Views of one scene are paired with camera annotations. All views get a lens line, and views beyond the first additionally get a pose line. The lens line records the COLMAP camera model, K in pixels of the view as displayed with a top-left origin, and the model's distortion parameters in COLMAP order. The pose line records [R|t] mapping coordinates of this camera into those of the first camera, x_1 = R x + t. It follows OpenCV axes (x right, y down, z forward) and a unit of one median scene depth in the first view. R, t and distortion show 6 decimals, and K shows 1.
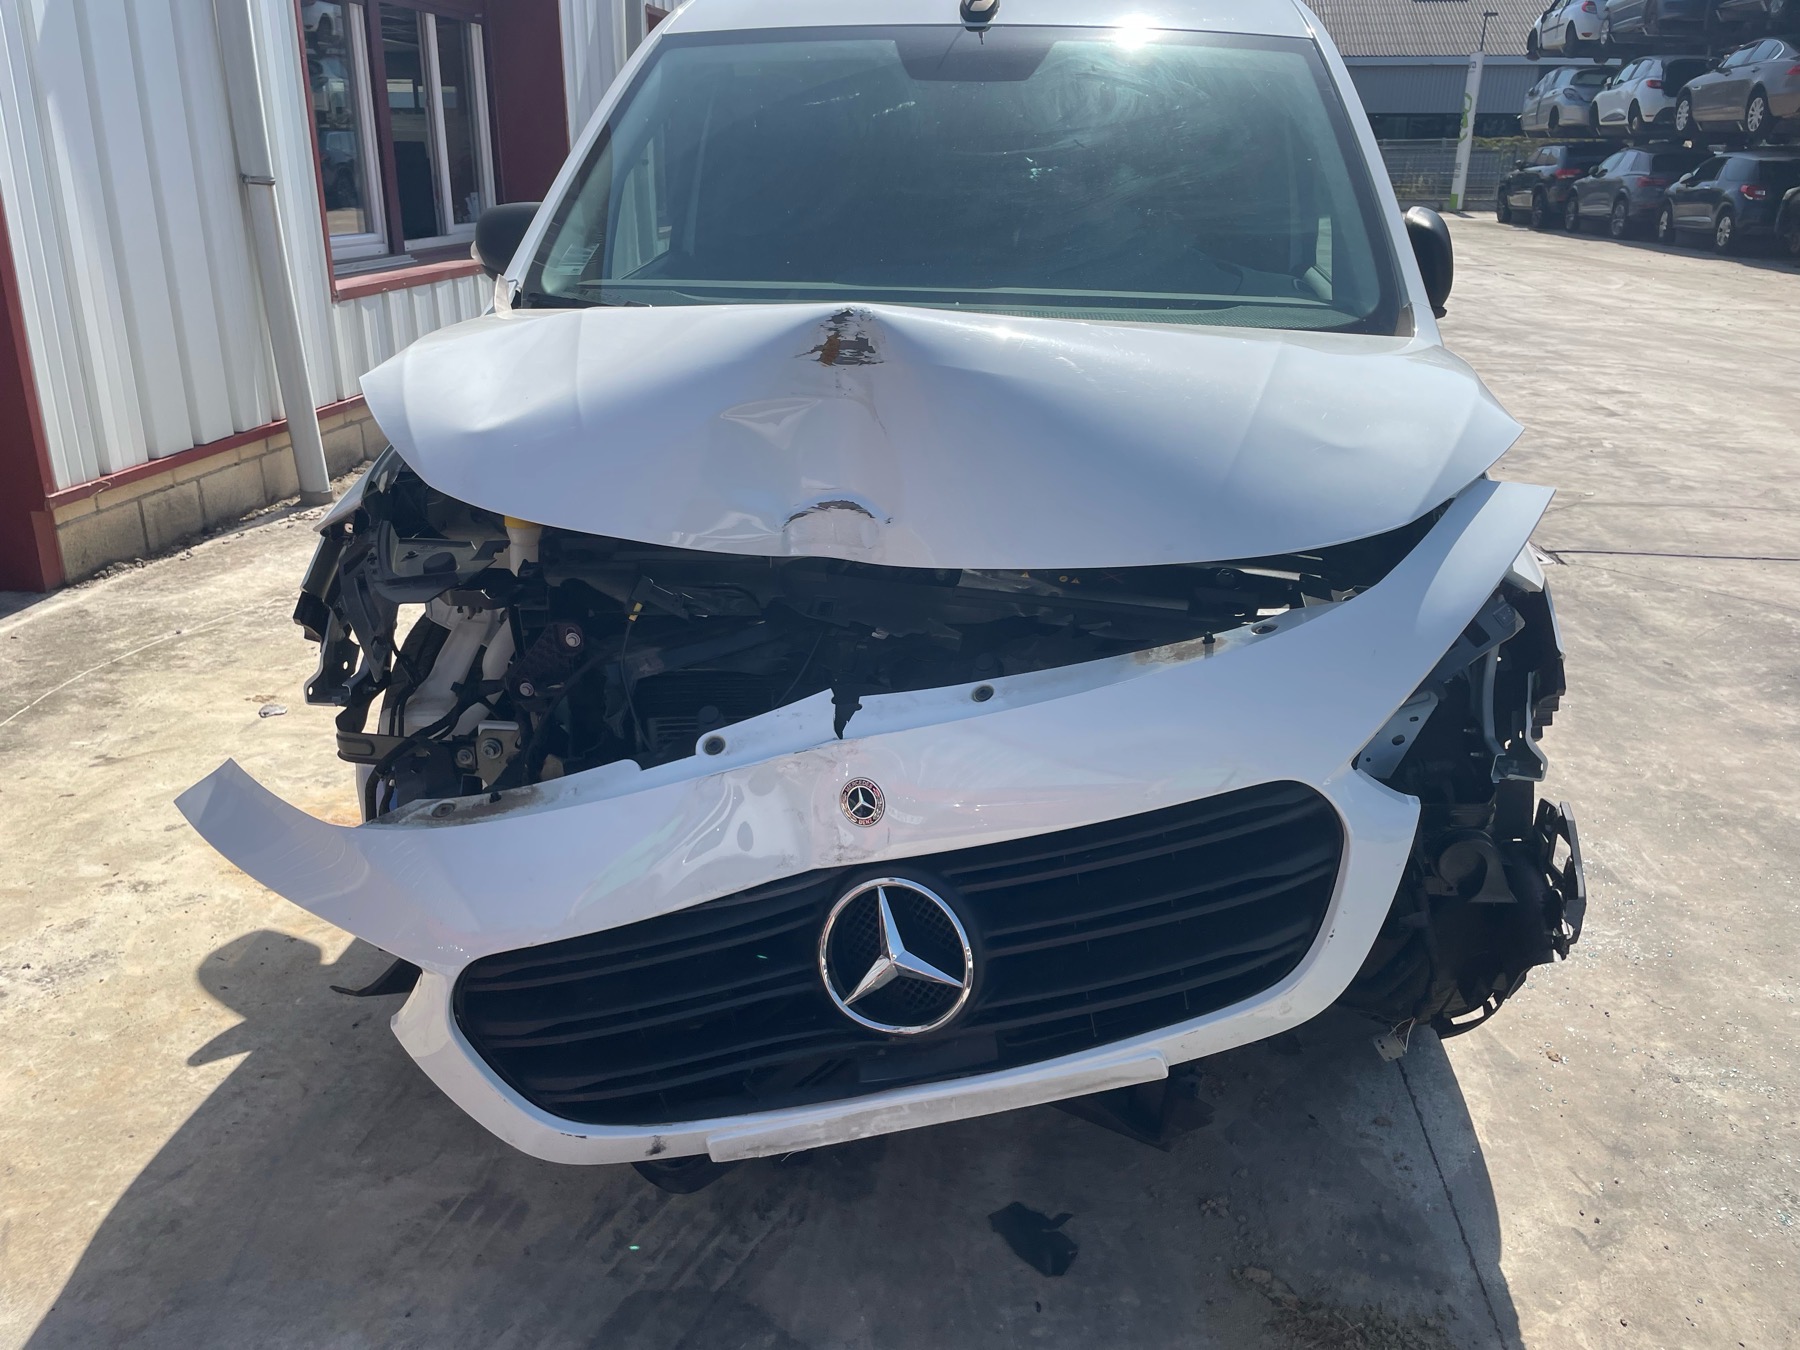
lens RADIAL K [[1354.6, 0, 904.0], [0, 1354.6, 663.3], [0, 0, 1]] dist [0.090364, -0.116132]
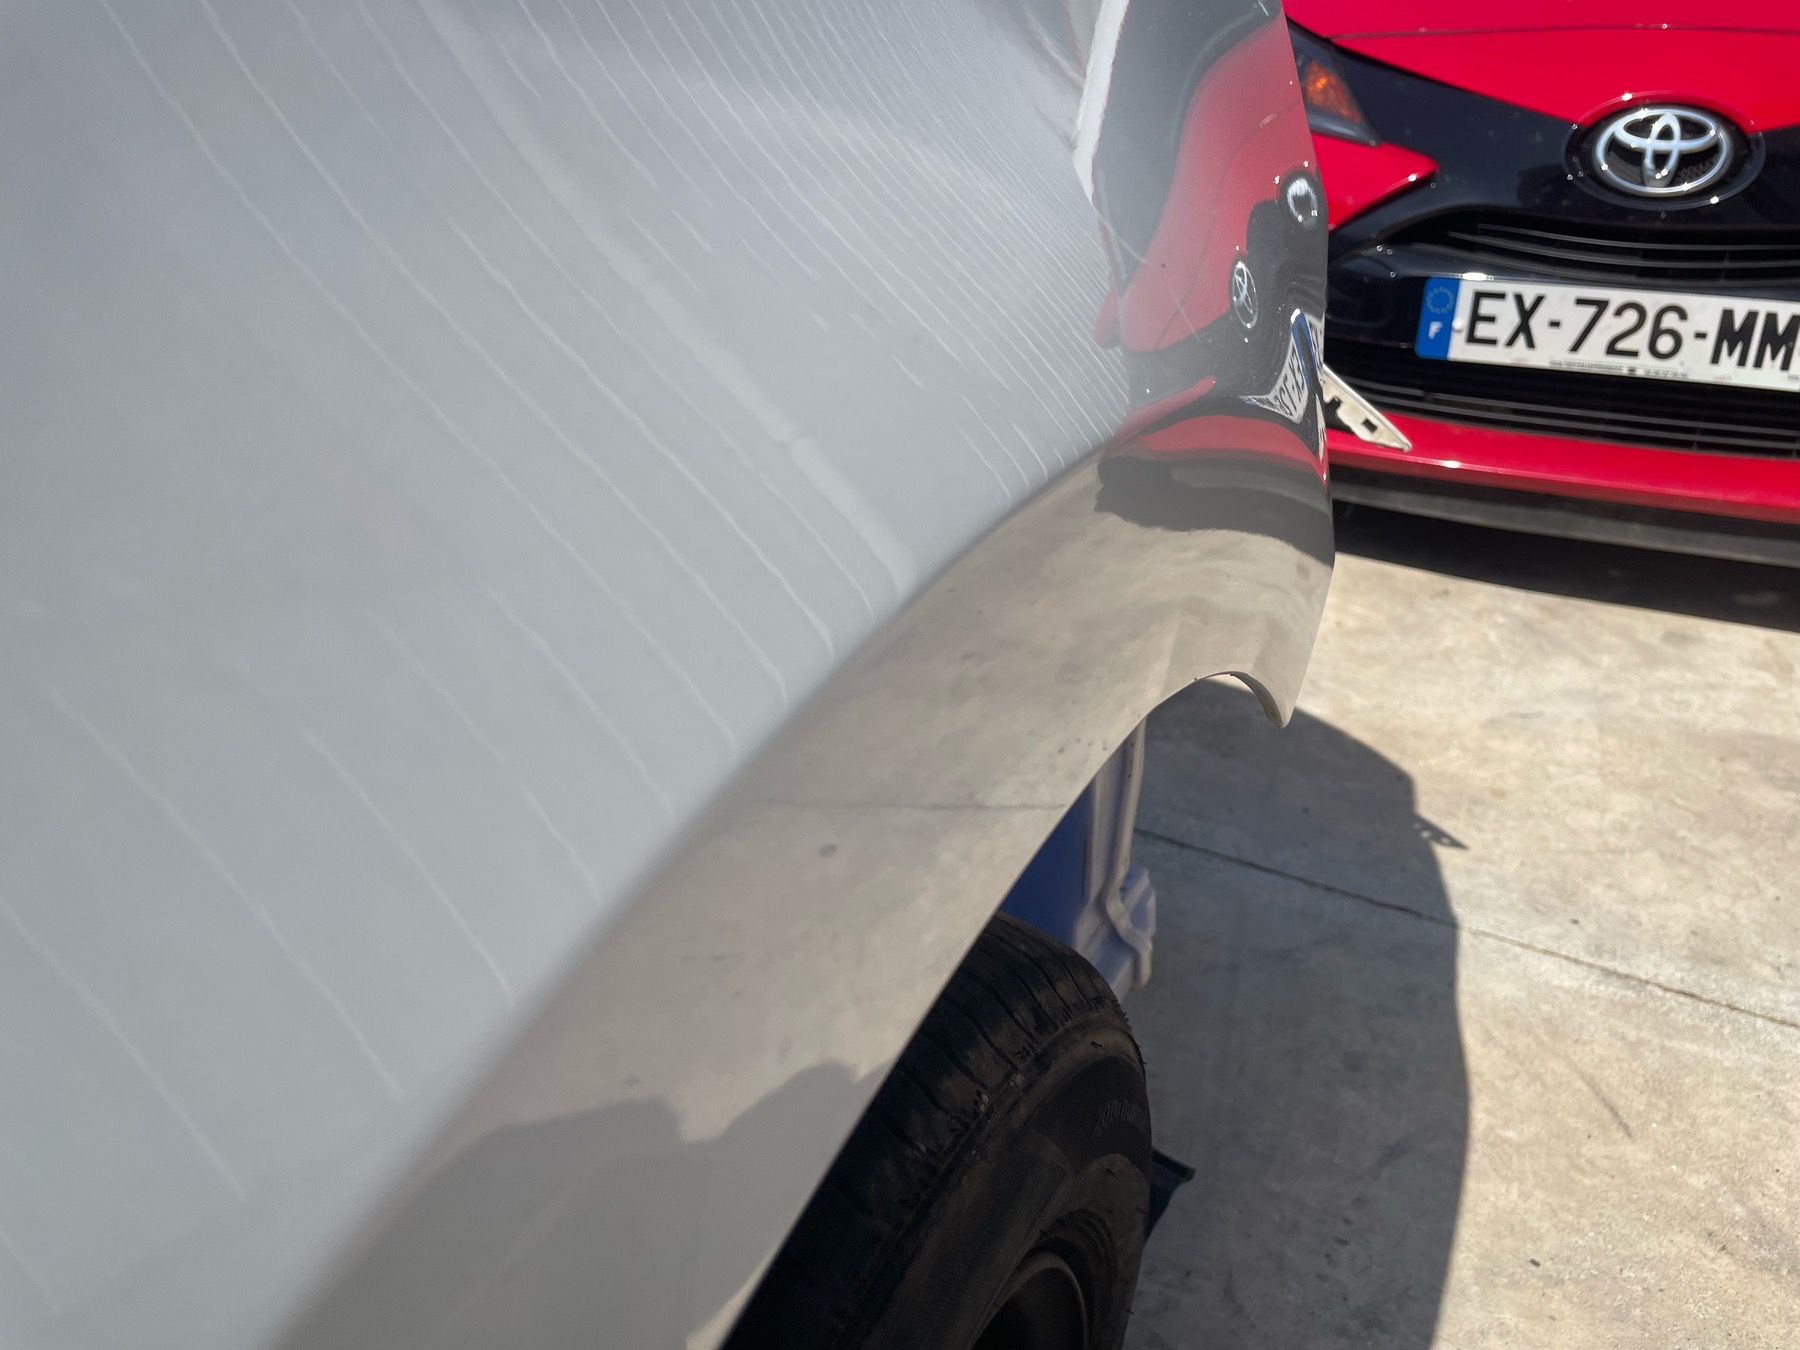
lens RADIAL K [[1375.0, 0, 888.0], [0, 1375.0, 666.7], [0, 0, 1]] dist [0.068675, -0.109504]
pose [[-0.926224, -0.200528, 0.319214, -0.443991], [0.088379, 0.707672, 0.700992, -0.192478], [-0.366467, 0.677487, -0.637740, 1.228685]]
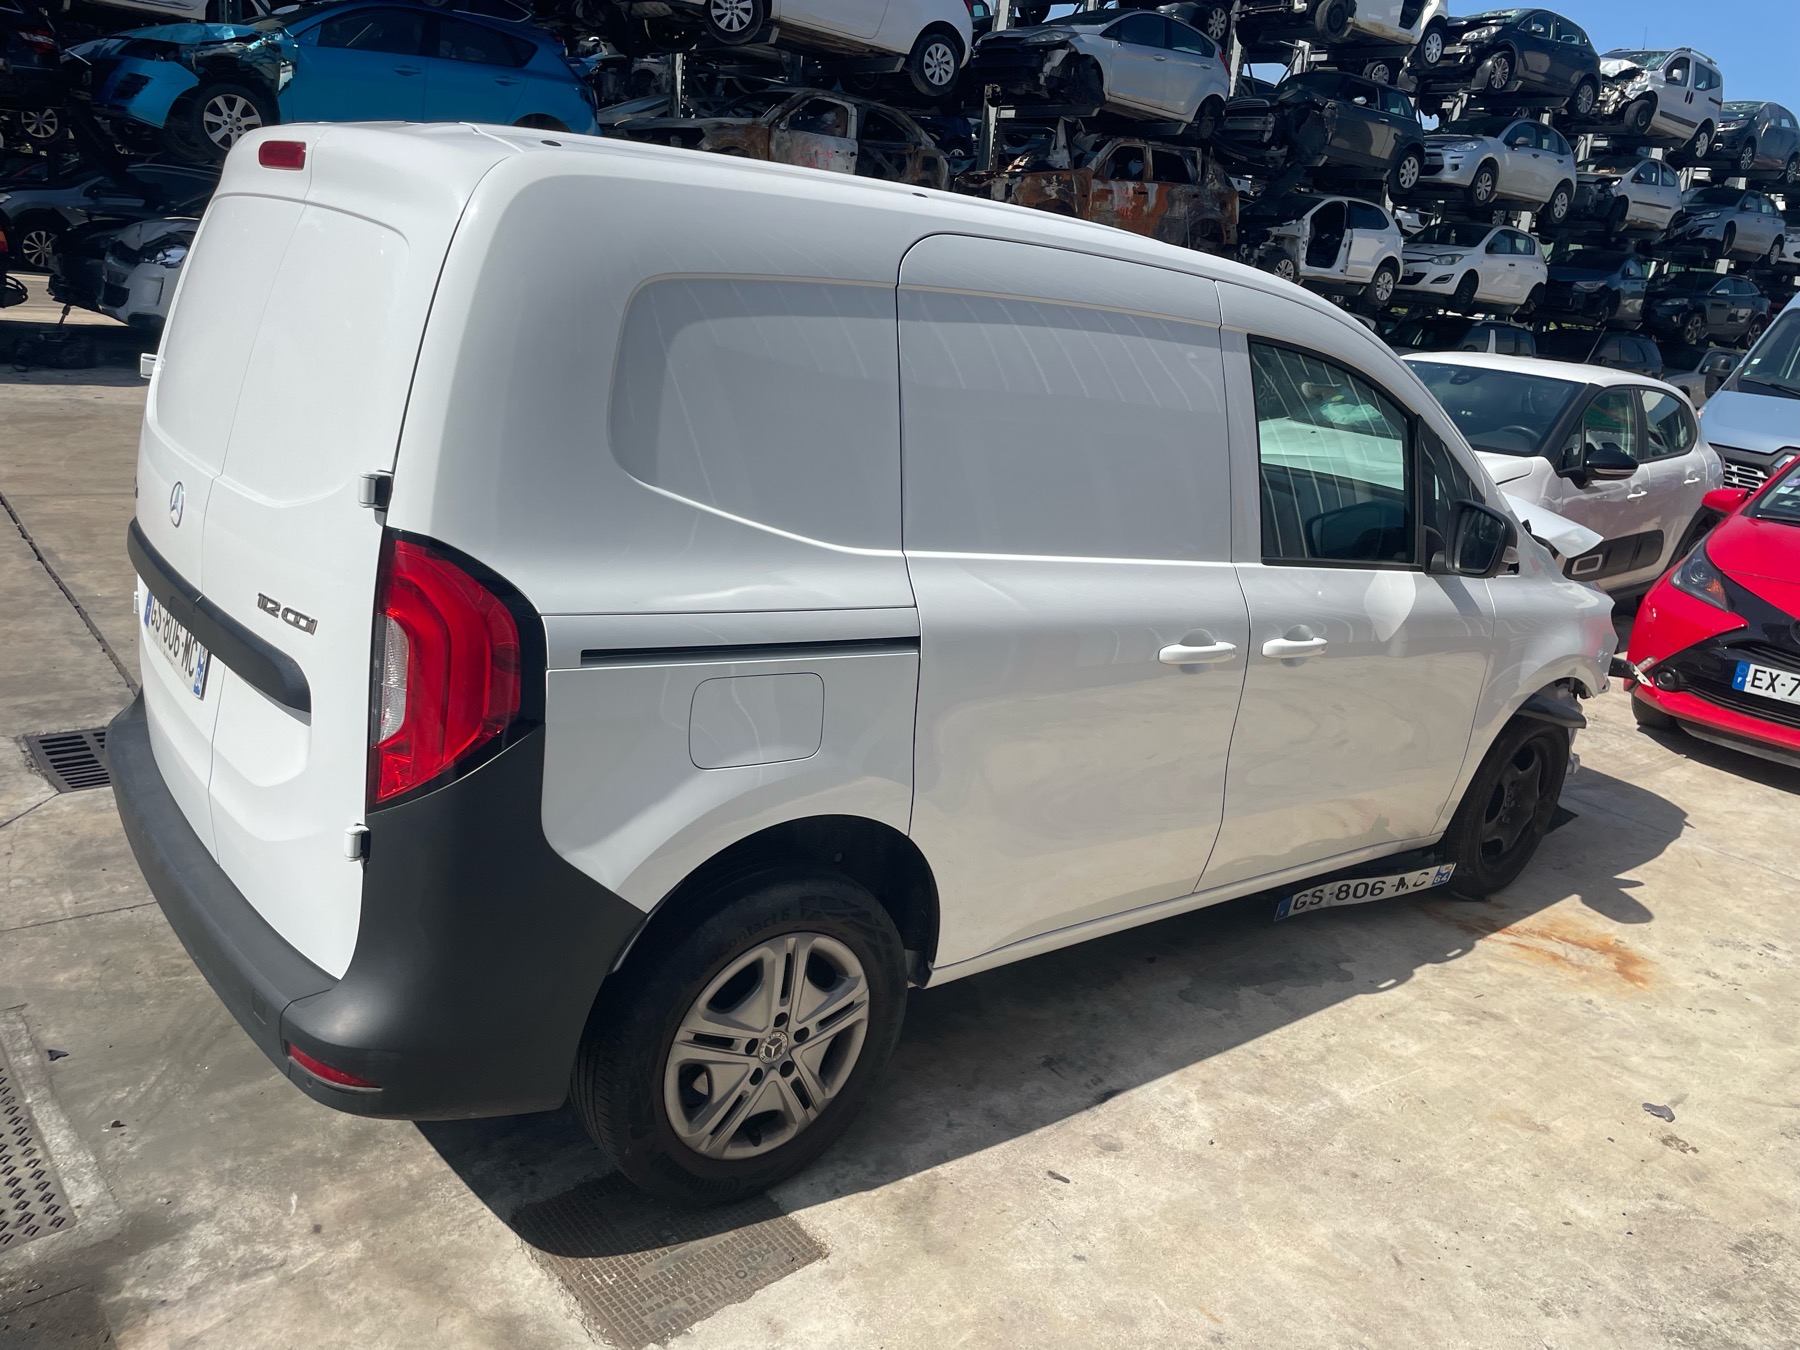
lens RADIAL K [[1355.6, 0, 907.0], [0, 1355.6, 677.0], [0, 0, 1]] dist [0.084149, -0.108978]
pose [[-0.698371, -0.293483, 0.652798, -1.055796], [0.132623, 0.843209, 0.520969, -1.257242], [-0.703341, 0.450406, -0.549950, 2.914485]]
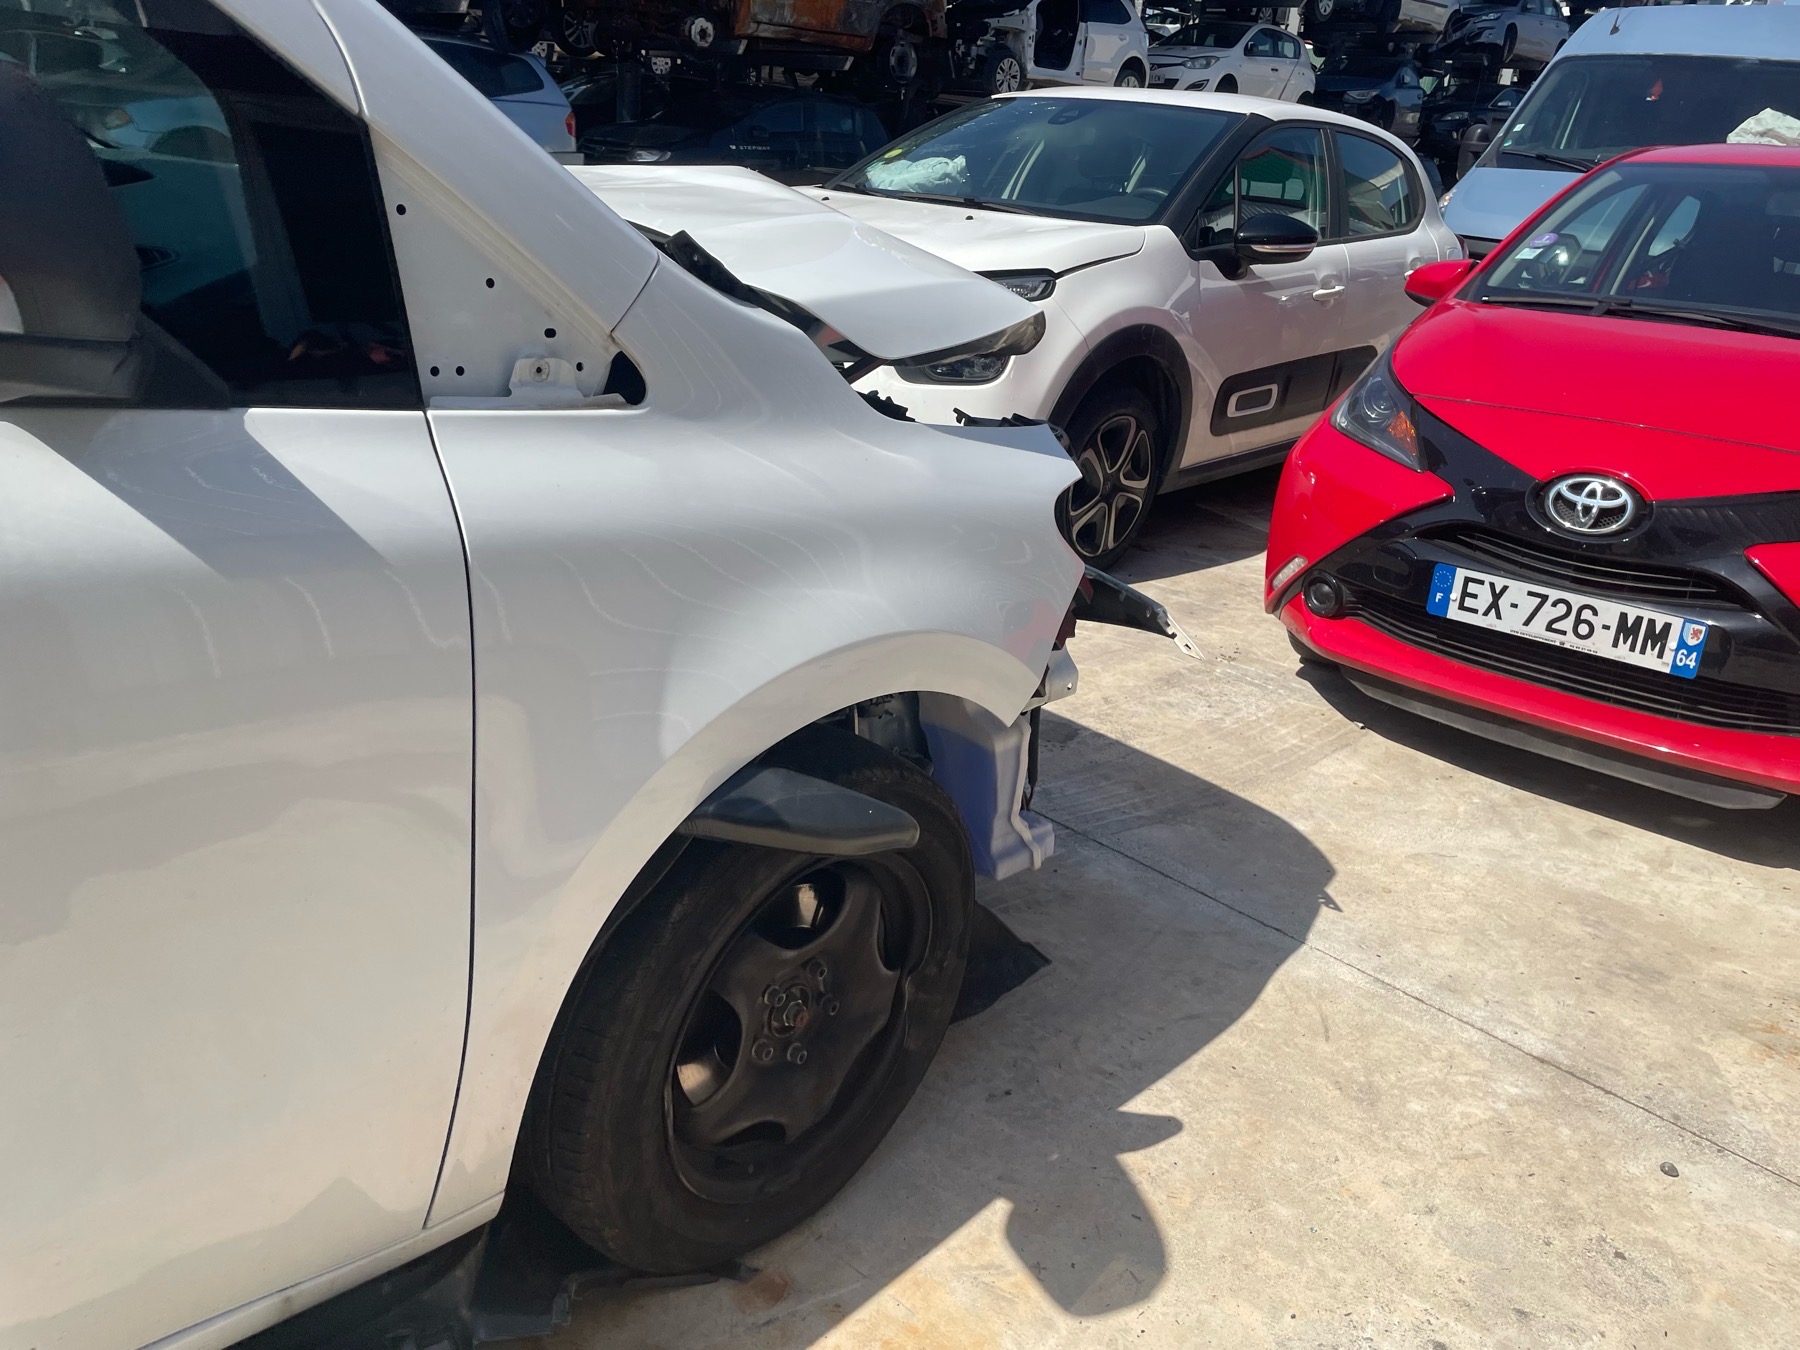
lens RADIAL K [[1369.3, 0, 874.7], [0, 1369.3, 673.1], [0, 0, 1]] dist [0.077911, -0.104266]
pose [[-0.774897, -0.304448, 0.553937, -0.810384], [0.122431, 0.787473, 0.604067, -0.532690], [-0.620118, 0.535909, -0.572936, 1.552942]]
